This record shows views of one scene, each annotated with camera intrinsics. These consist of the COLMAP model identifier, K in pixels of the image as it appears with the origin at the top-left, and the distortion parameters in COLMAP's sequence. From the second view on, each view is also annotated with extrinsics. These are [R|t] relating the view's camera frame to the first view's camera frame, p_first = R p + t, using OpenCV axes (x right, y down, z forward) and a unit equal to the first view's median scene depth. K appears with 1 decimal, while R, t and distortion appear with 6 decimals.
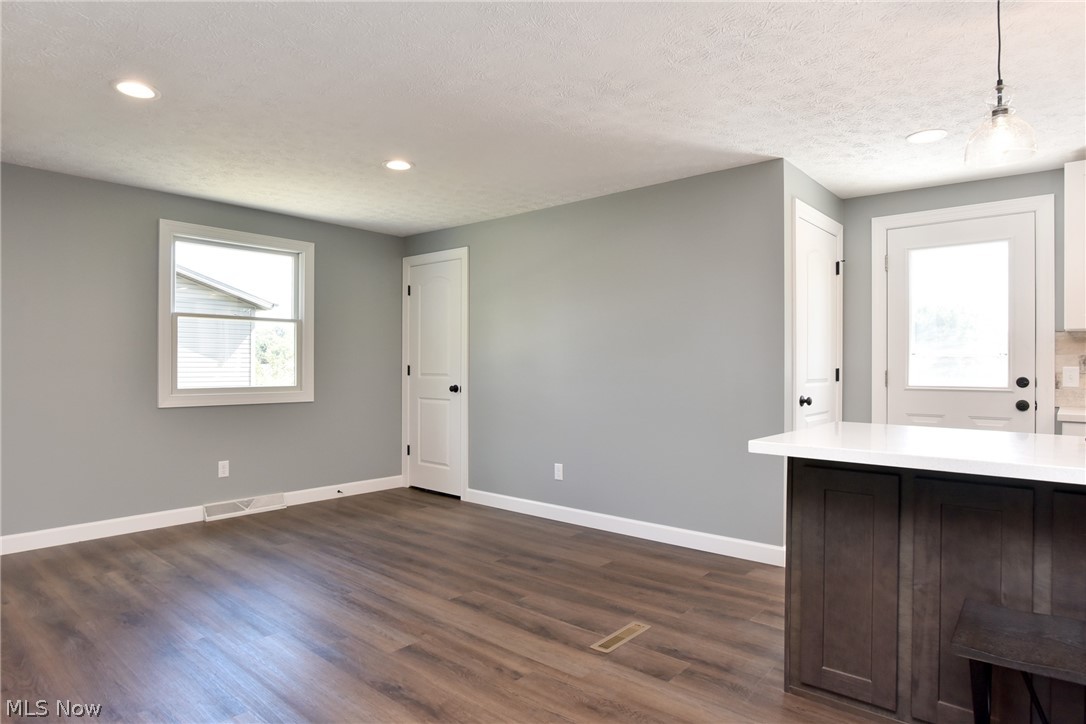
lens RADIAL K [[623.7, 0, 547.3], [0, 623.7, 363.1], [0, 0, 1]] dist [-0.032873, 0.006384]
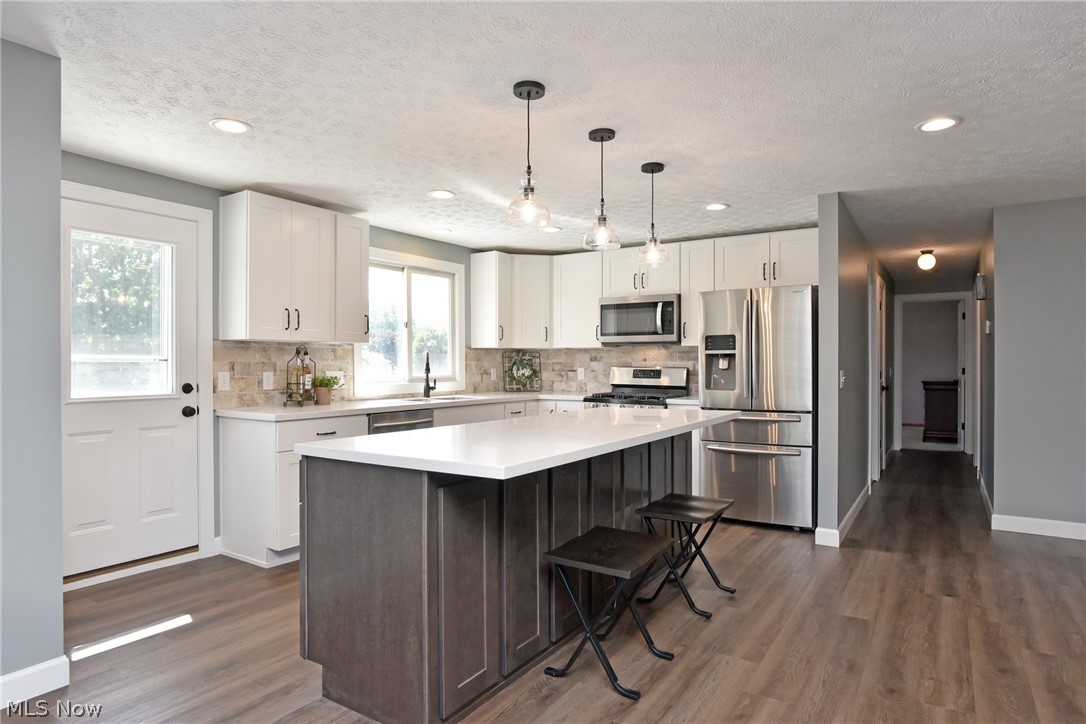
lens RADIAL K [[623.7, 0, 535.6], [0, 623.7, 364.1], [0, 0, 1]] dist [-0.032873, 0.006384]
pose [[-0.101253, -0.005966, 0.994843, -0.299334], [-0.007957, 0.999955, 0.005187, -0.018645], [-0.994829, -0.007391, -0.101296, 0.548469]]
